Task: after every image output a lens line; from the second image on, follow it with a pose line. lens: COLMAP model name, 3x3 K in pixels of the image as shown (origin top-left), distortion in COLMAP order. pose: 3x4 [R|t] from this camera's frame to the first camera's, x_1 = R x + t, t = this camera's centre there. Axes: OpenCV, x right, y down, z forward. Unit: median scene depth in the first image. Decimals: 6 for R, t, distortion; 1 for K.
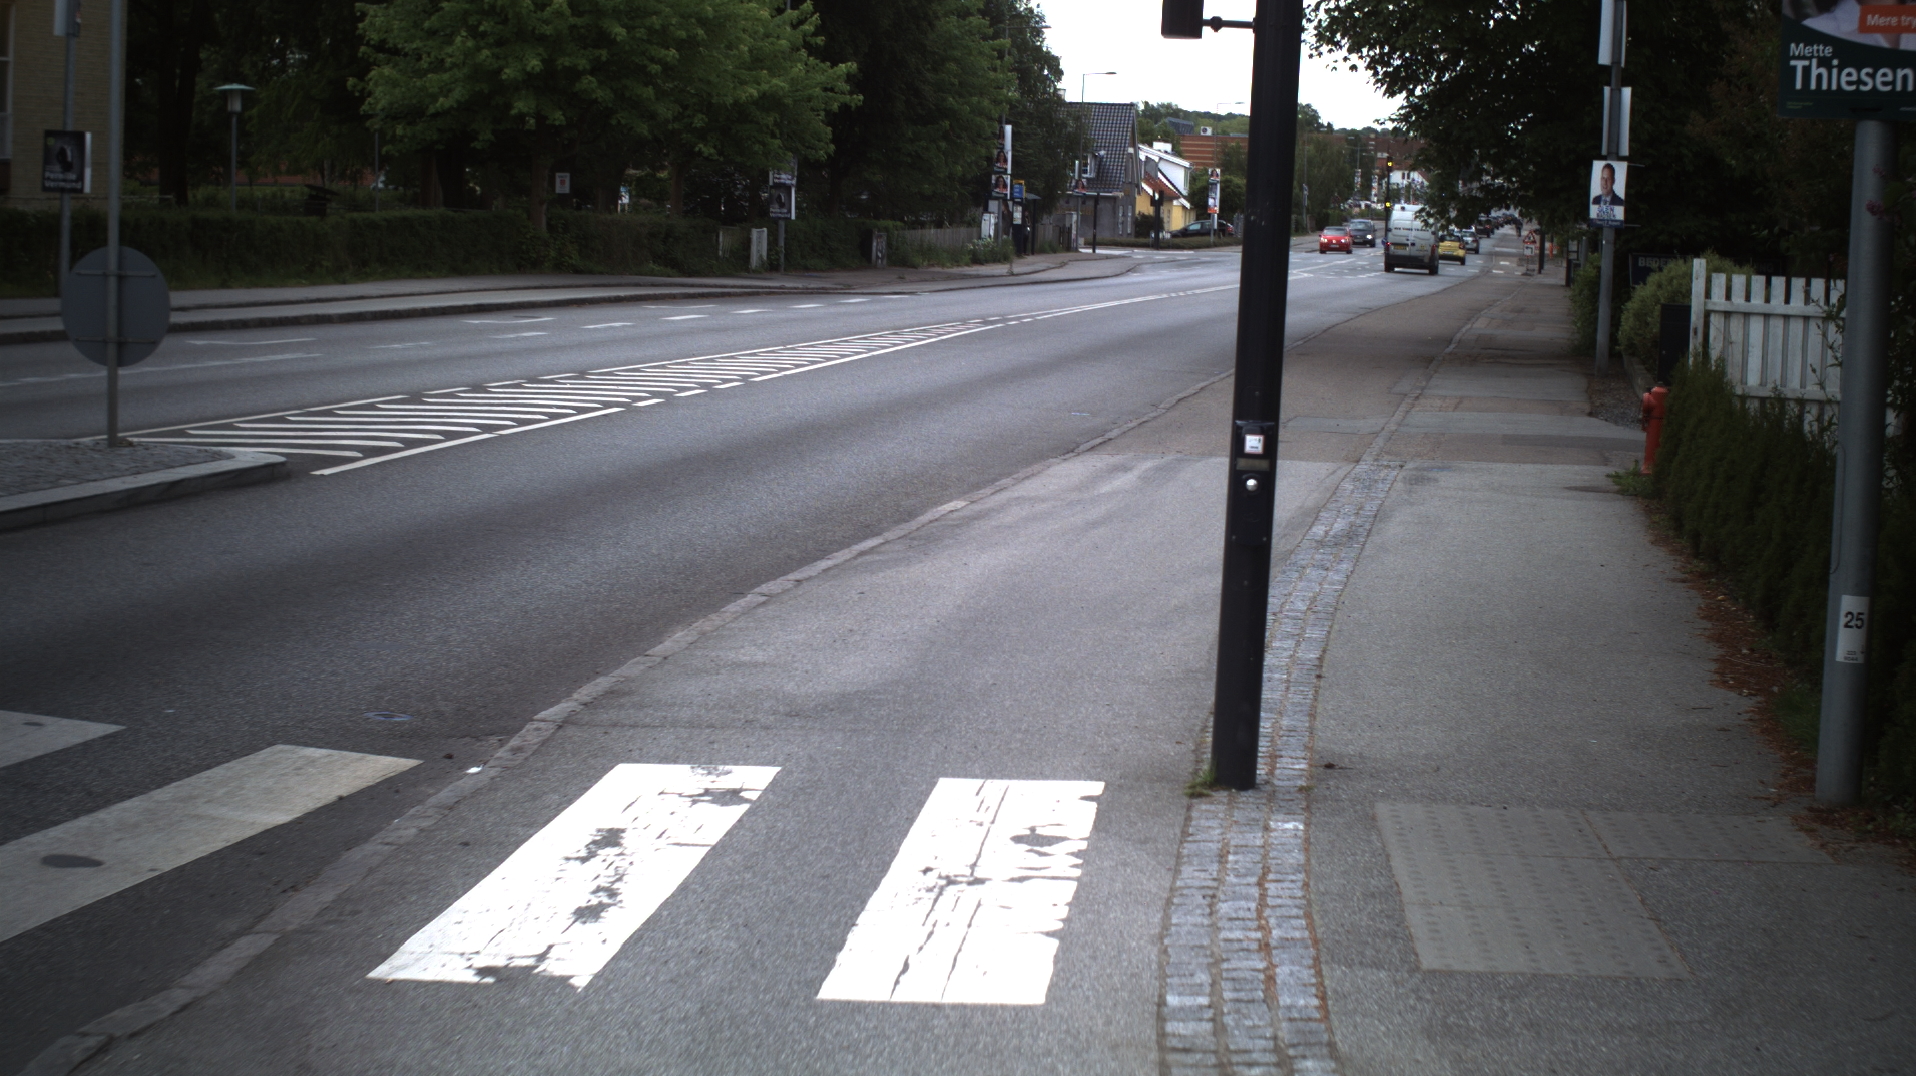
lens RADIAL K [[3347.2, 0, 958.0], [0, 3347.2, 538.0], [0, 0, 1]] dist [-0.307459, 0.426774]
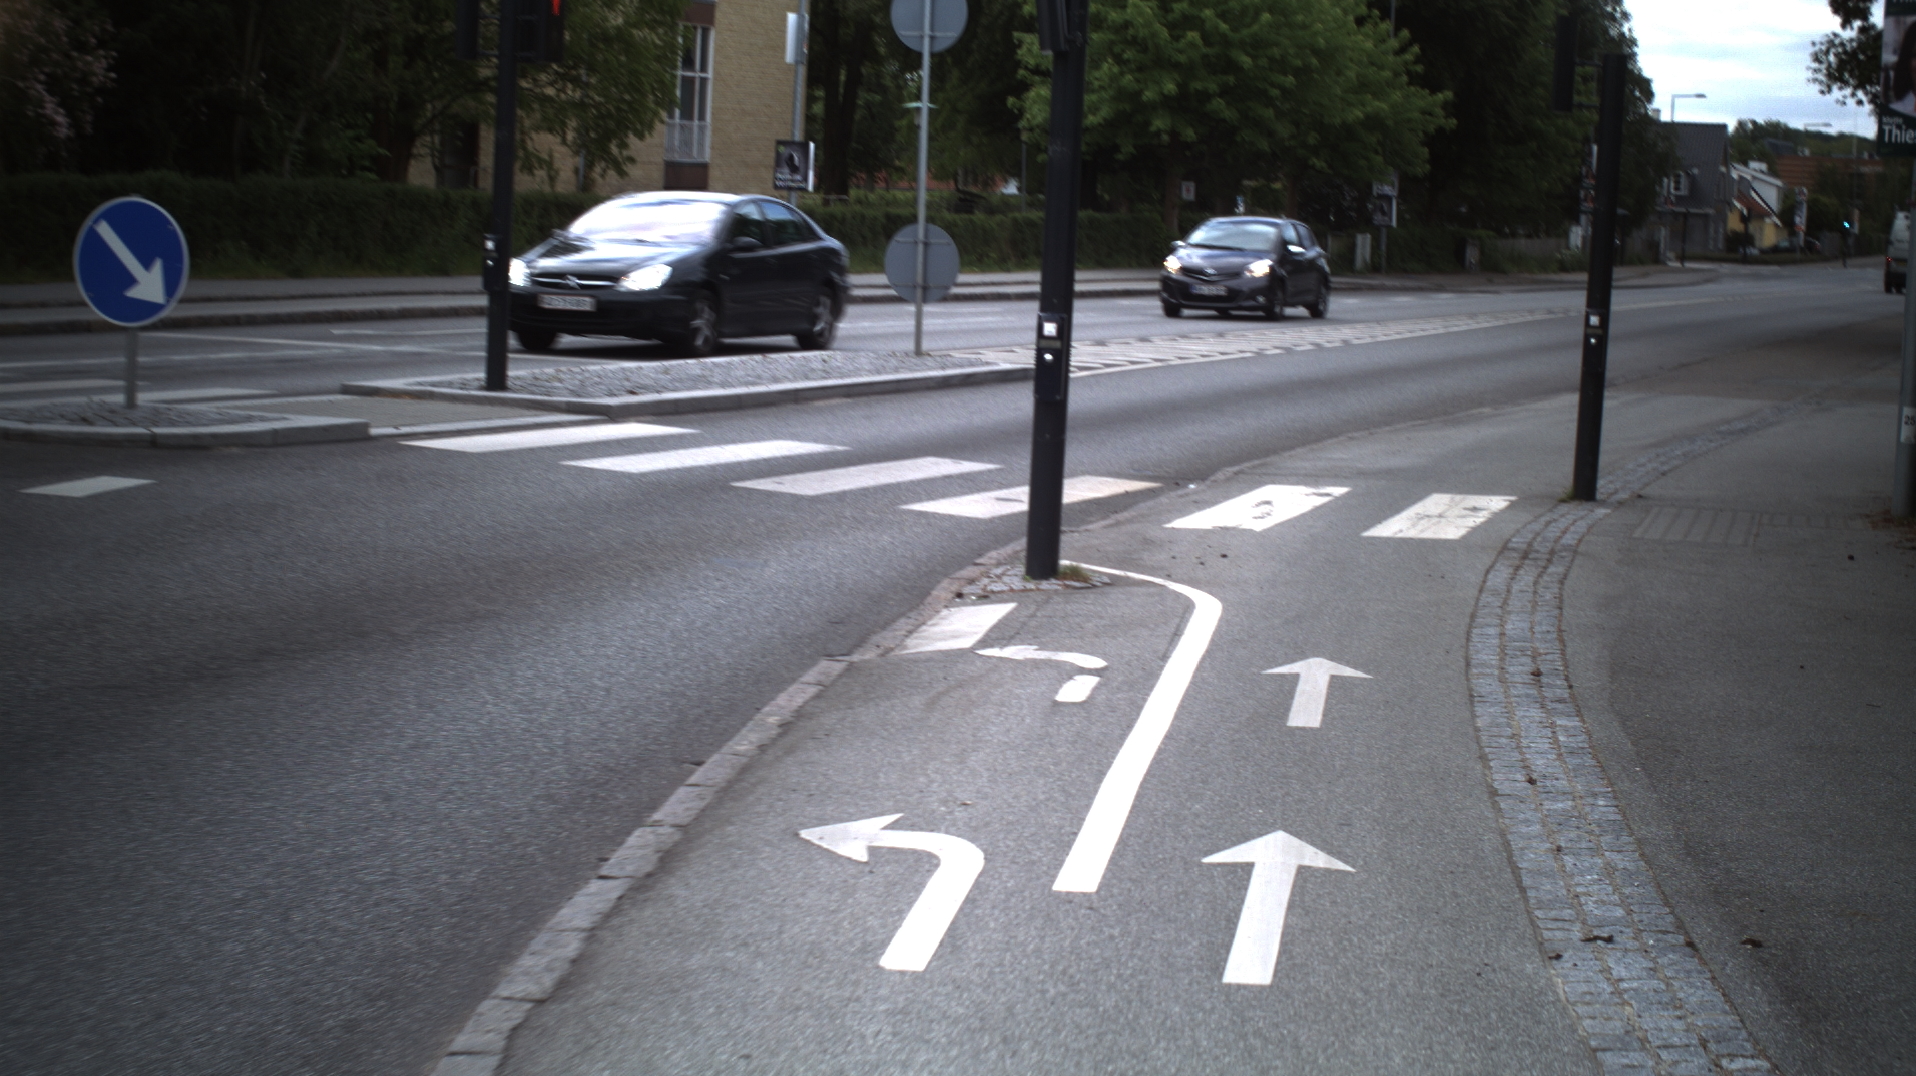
lens RADIAL K [[3347.2, 0, 958.0], [0, 3347.2, 538.0], [0, 0, 1]] dist [-0.307459, 0.426774]
pose [[0.983479, 0.023696, -0.179463, 0.012300], [-0.024314, 0.999704, -0.001241, 0.018771], [0.179380, 0.005584, 0.983764, -0.165700]]
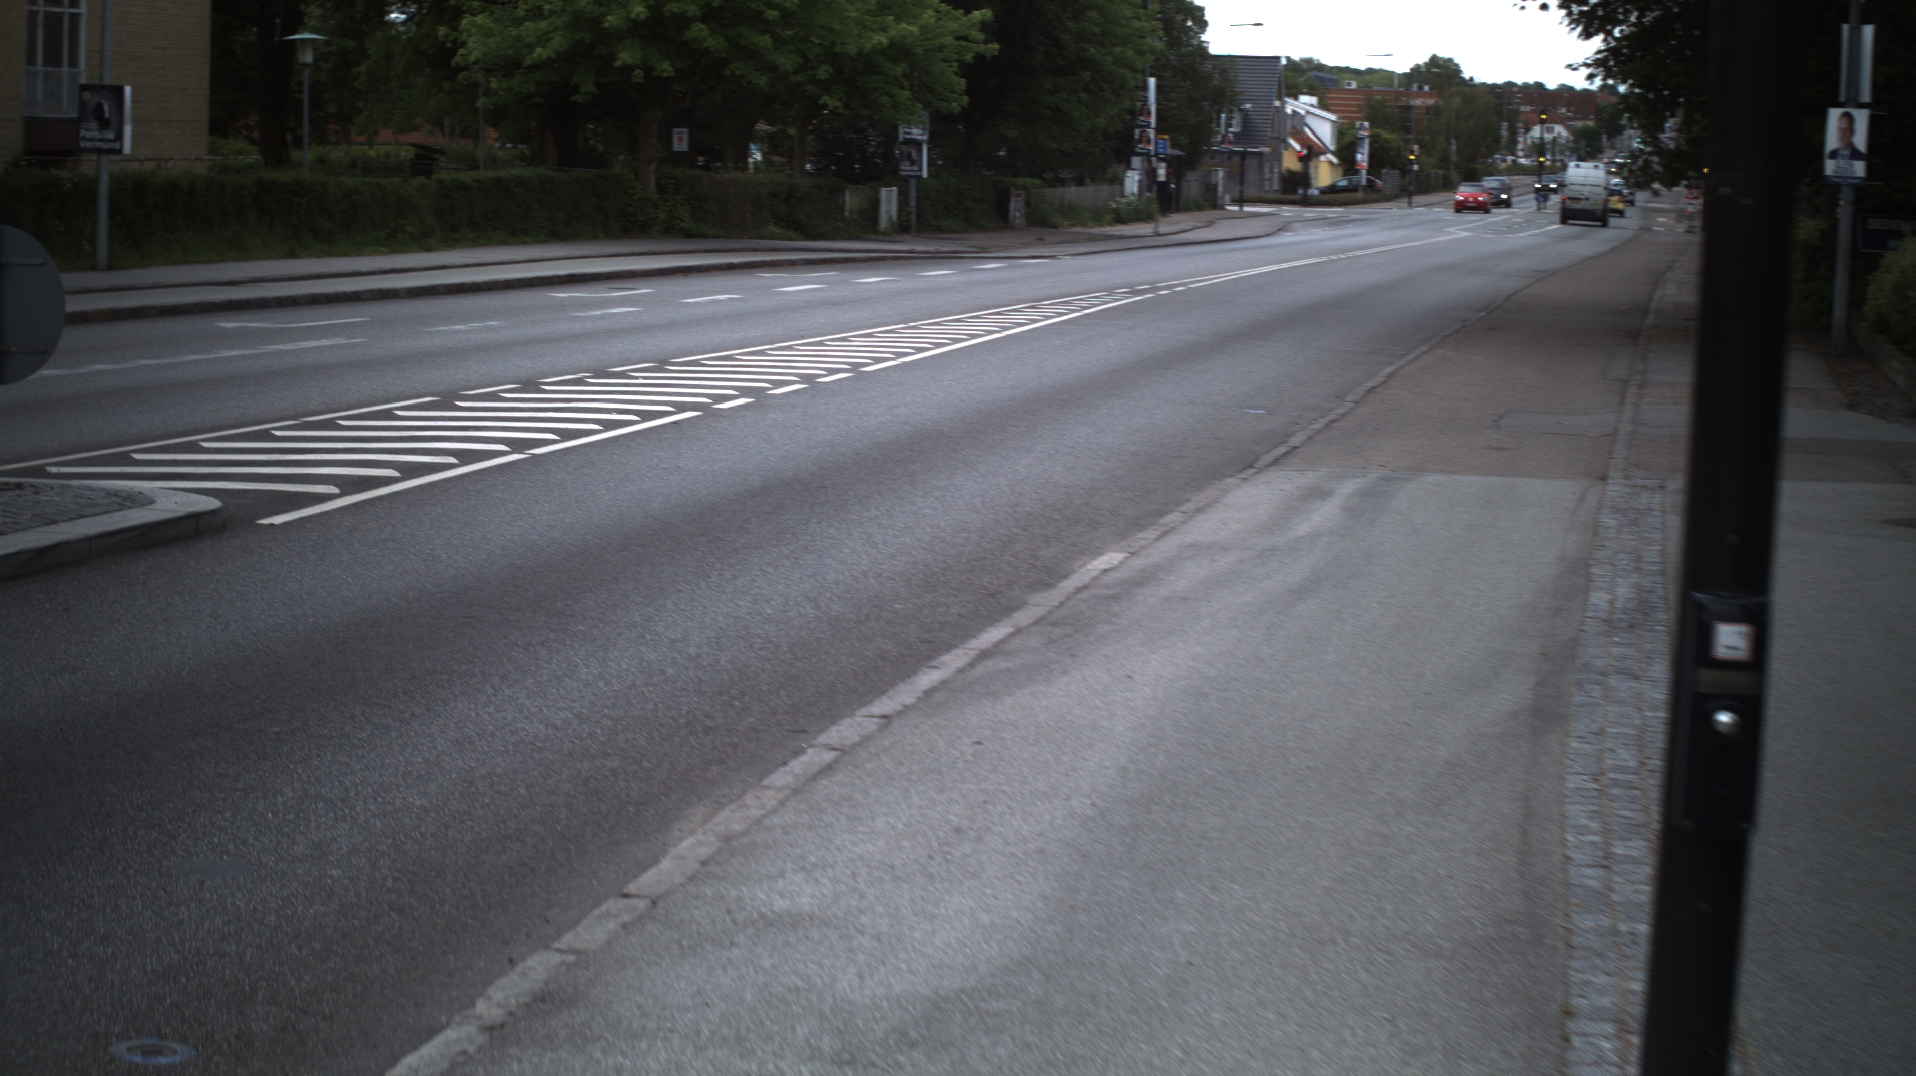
lens RADIAL K [[3347.2, 0, 958.0], [0, 3347.2, 538.0], [0, 0, 1]] dist [-0.307459, 0.426774]
pose [[0.999108, -0.001942, -0.042188, -0.001146], [0.002490, 0.999913, 0.012940, -0.008564], [0.042159, -0.013034, 0.999026, 0.084769]]
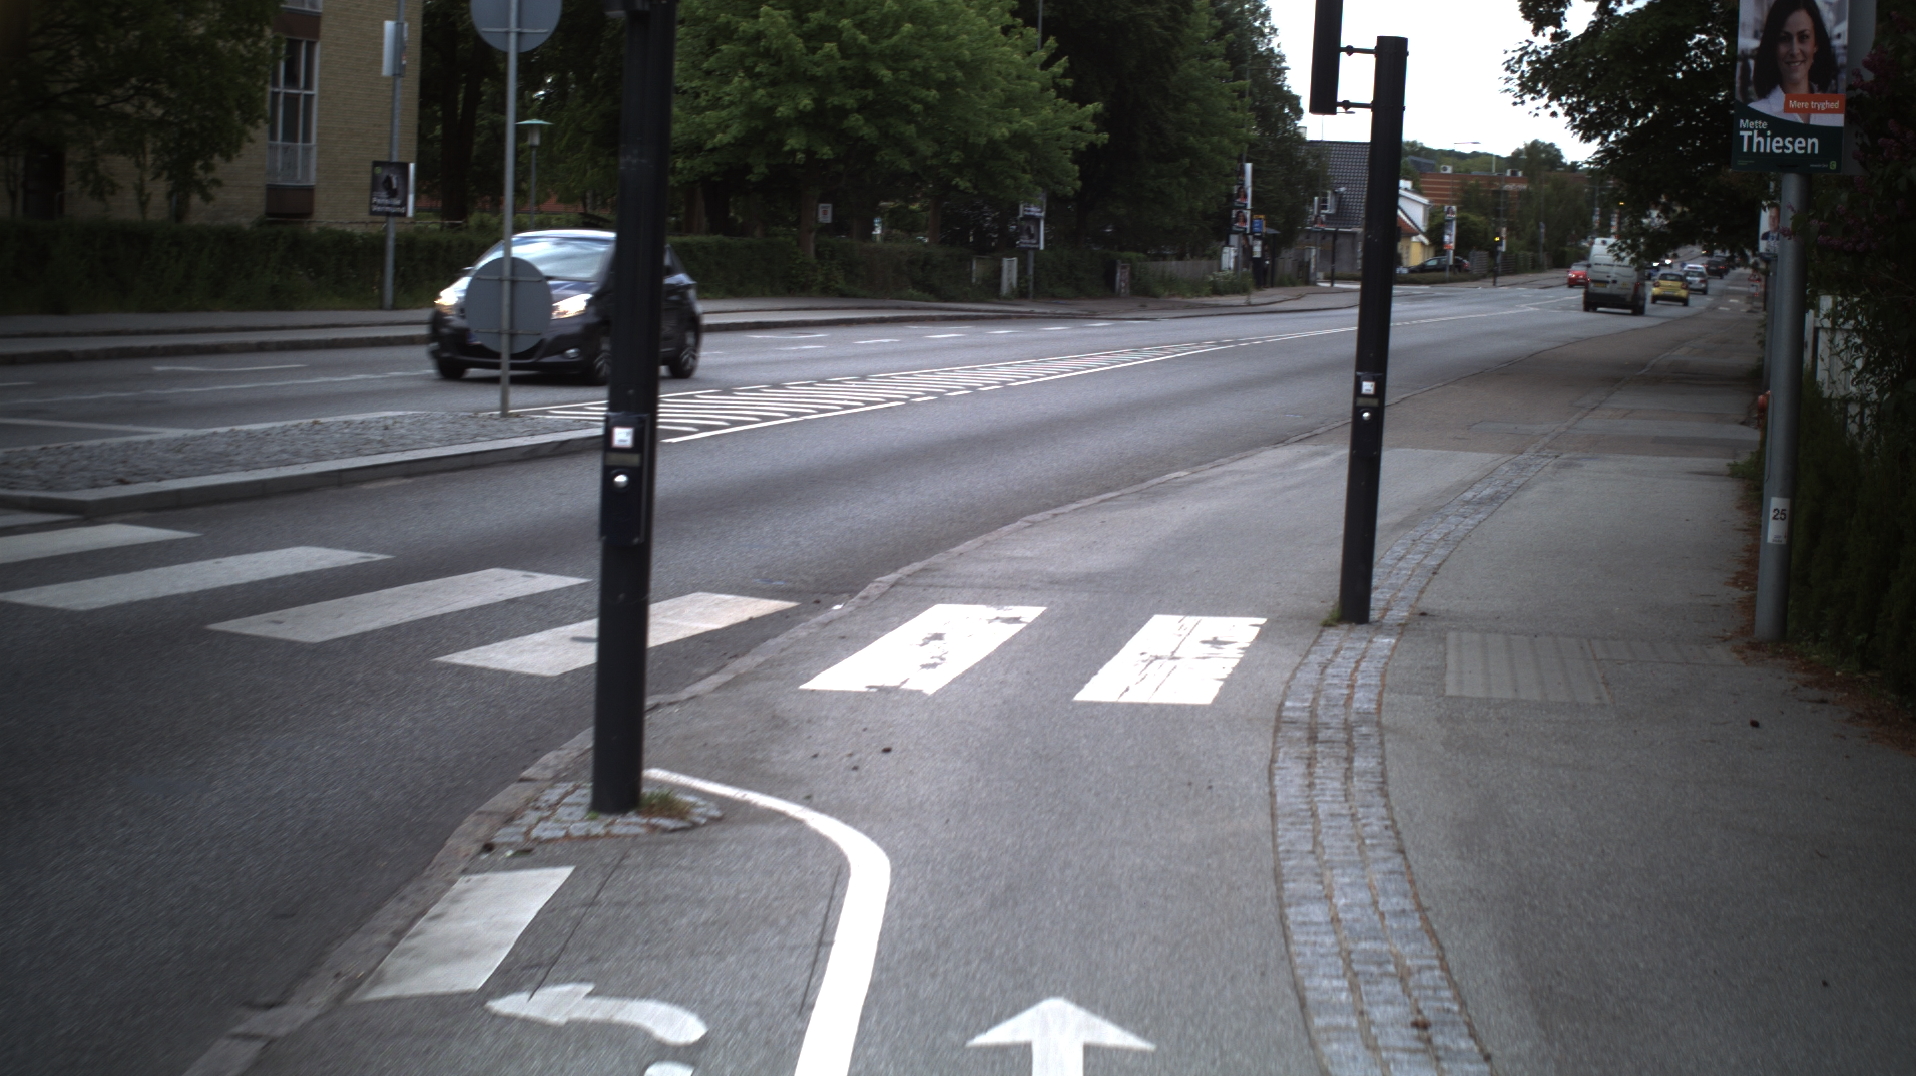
lens RADIAL K [[3347.2, 0, 958.0], [0, 3347.2, 538.0], [0, 0, 1]] dist [-0.307459, 0.426774]
pose [[0.997310, 0.012417, -0.072233, 0.002464], [-0.013149, 0.999867, -0.009663, 0.009370], [0.072103, 0.010587, 0.997341, -0.083575]]
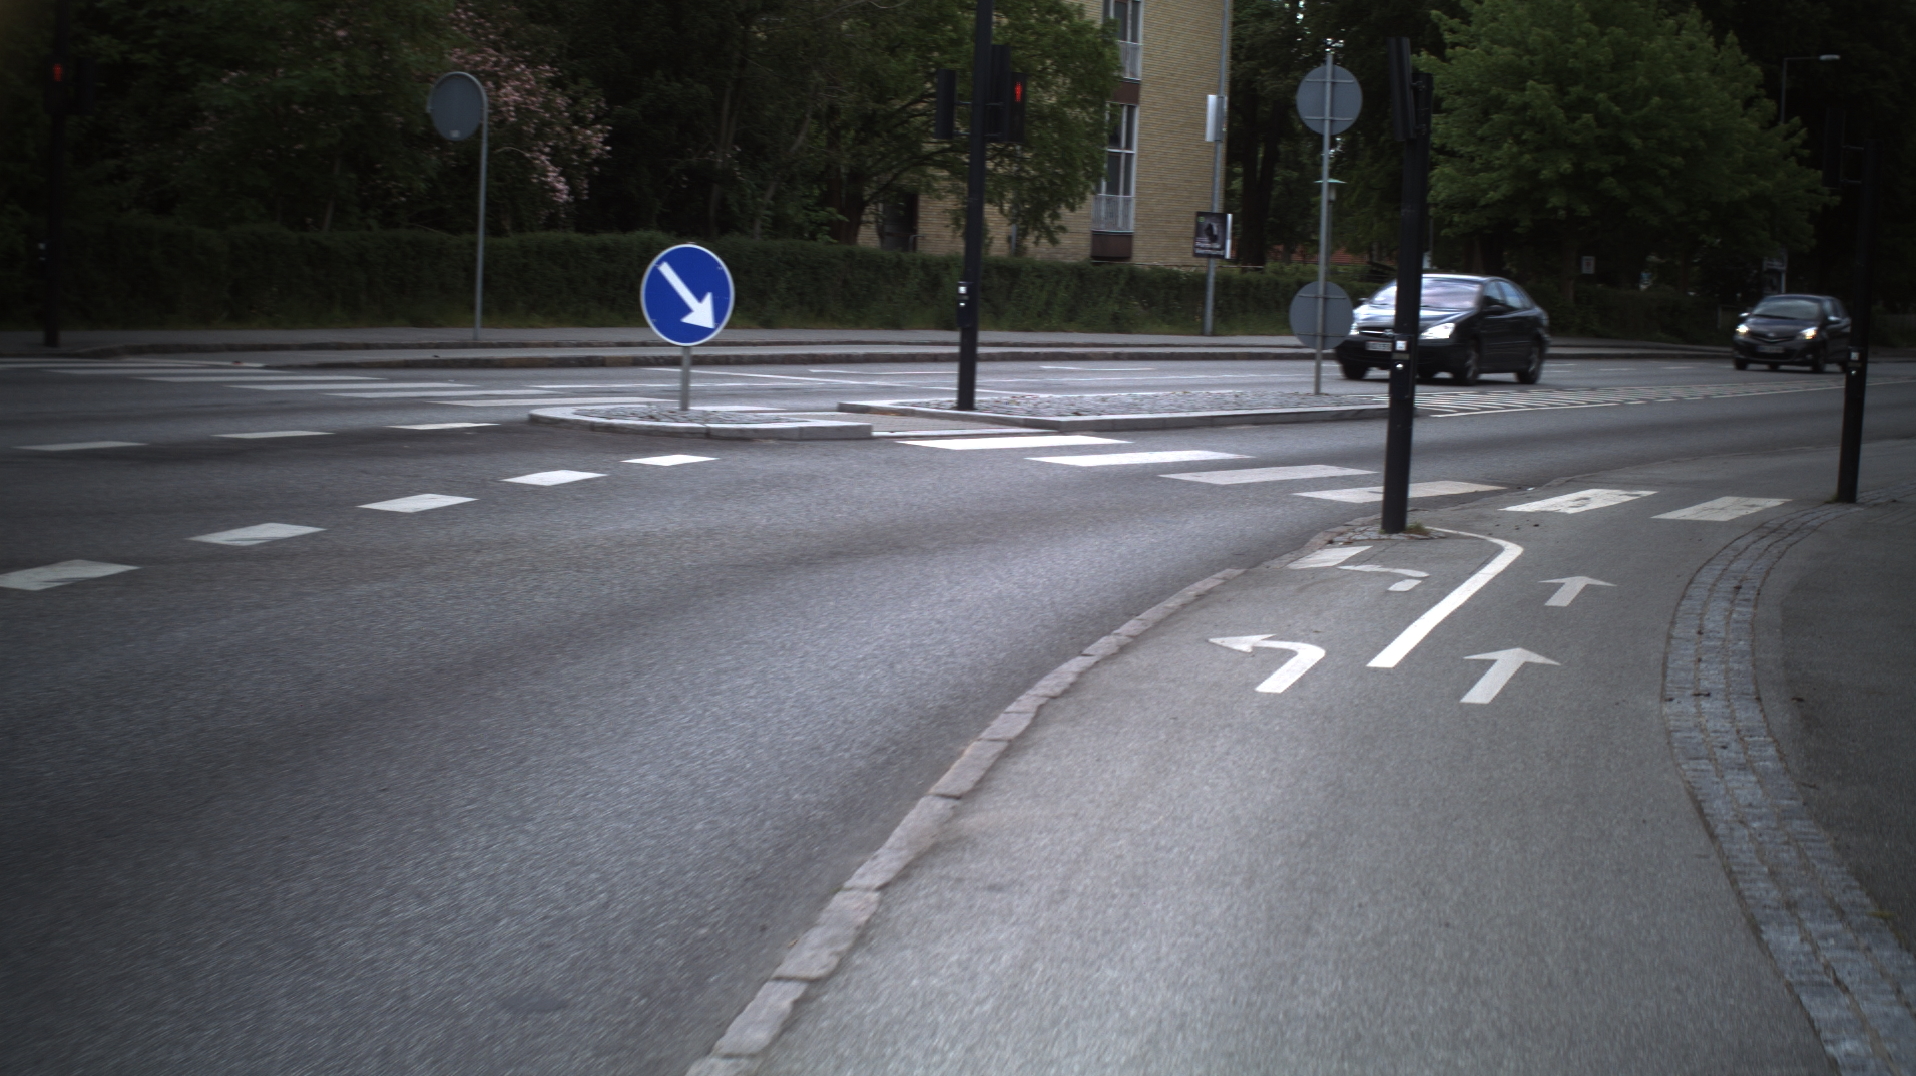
lens RADIAL K [[3326.7, 0, 958.9], [0, 3326.7, 606.8], [0, 0, 1]] dist [-0.255216, 0.214867]
pose [[0.953181, 0.039356, -0.299828, 0.031253], [-0.040825, 0.999165, 0.001364, 0.029768], [0.299631, 0.010941, 0.953992, -0.244758]]
